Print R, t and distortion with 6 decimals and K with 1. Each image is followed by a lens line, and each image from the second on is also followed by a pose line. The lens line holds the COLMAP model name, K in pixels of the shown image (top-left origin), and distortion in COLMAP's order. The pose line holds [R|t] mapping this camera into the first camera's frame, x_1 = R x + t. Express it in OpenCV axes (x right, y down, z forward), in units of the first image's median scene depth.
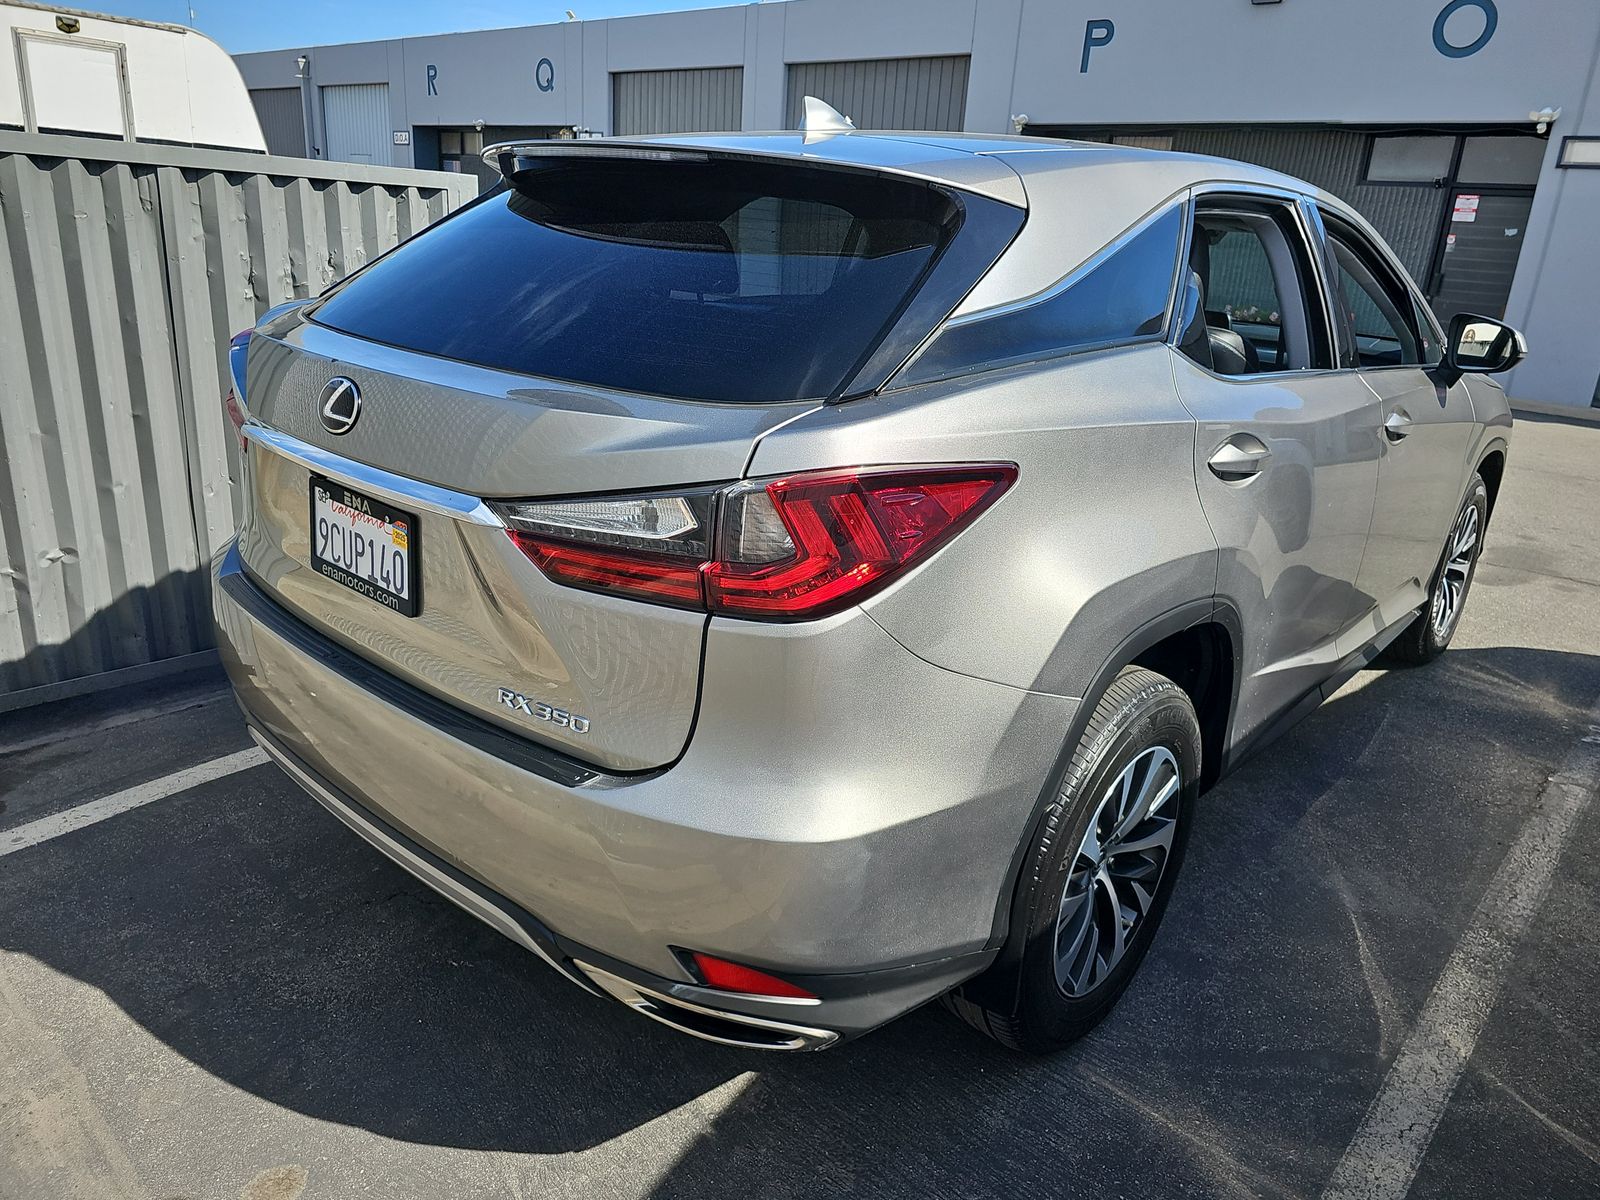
lens RADIAL K [[1096.4, 0, 840.6], [0, 1096.4, 596.3], [0, 0, 1]] dist [0.006894, 0.002642]
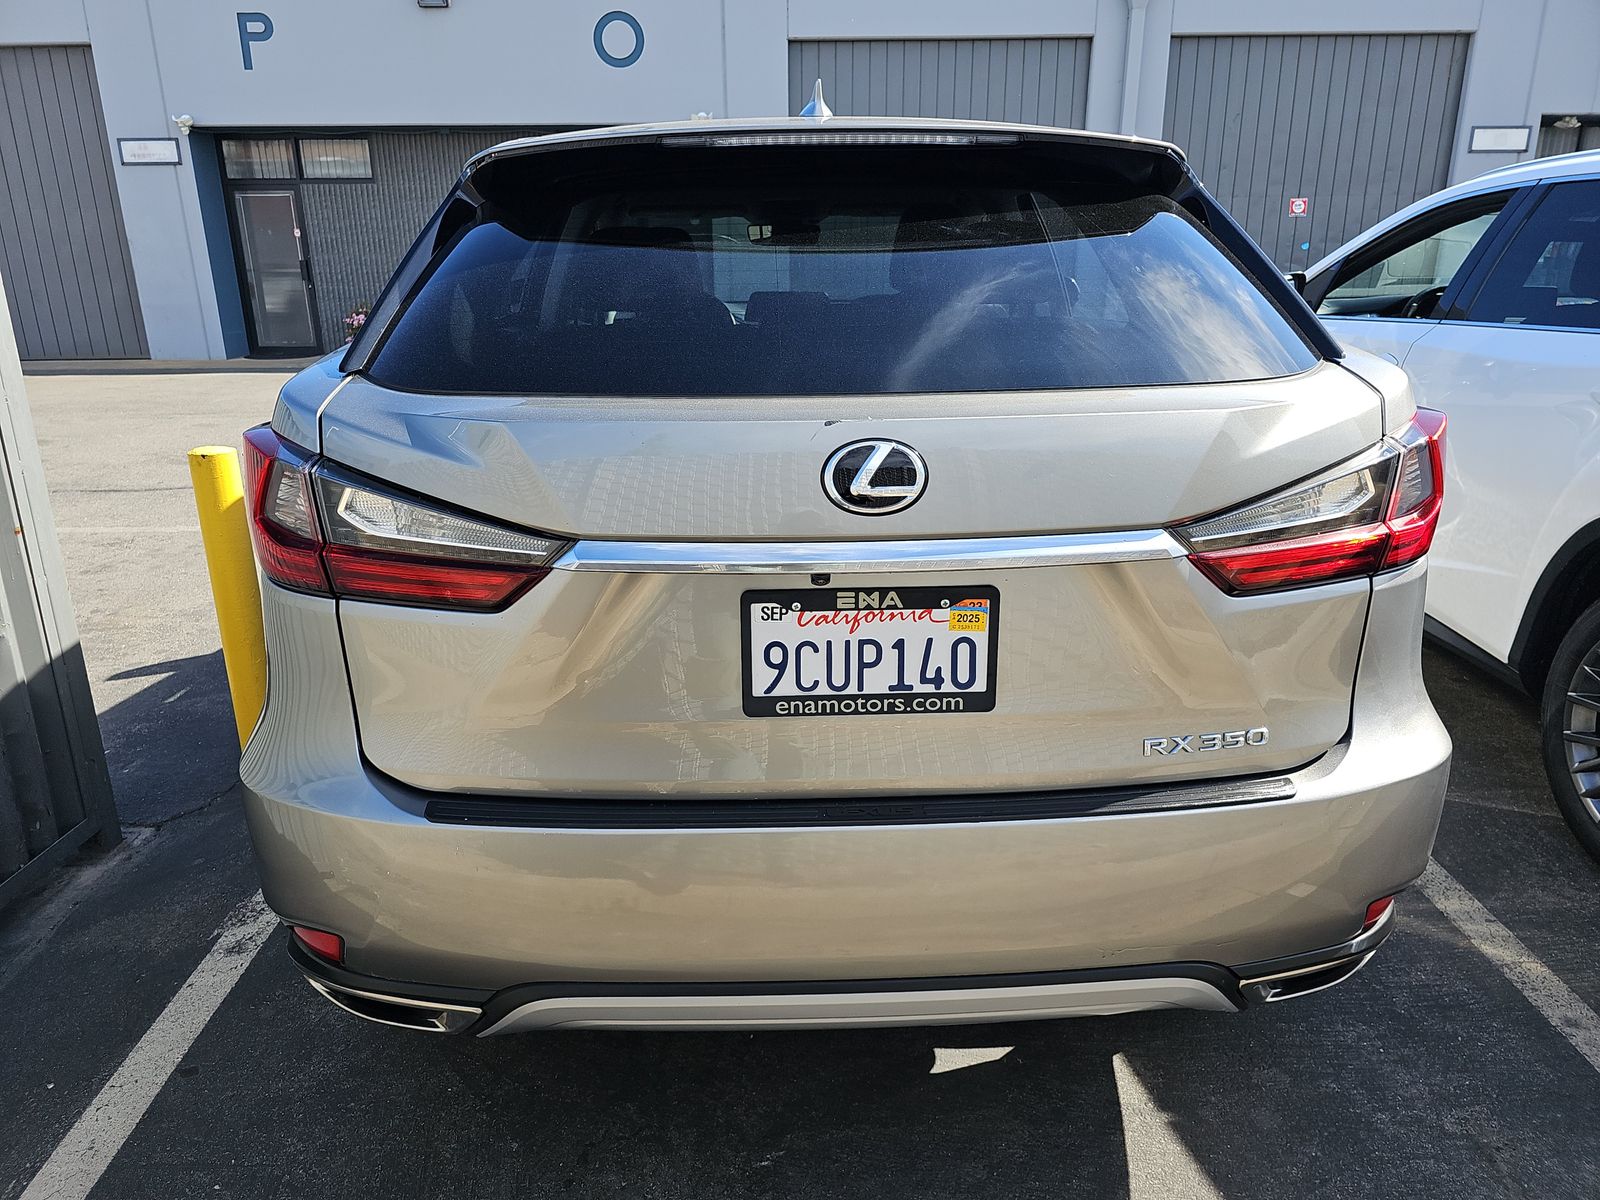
lens RADIAL K [[1067.9, 0, 780.6], [0, 1067.9, 619.2], [0, 0, 1]] dist [0.052243, -0.051722]
pose [[0.739076, -0.288090, 0.608909, -0.904166], [0.276207, 0.954056, 0.116136, -0.168649], [-0.614391, 0.082352, 0.784692, 0.428296]]
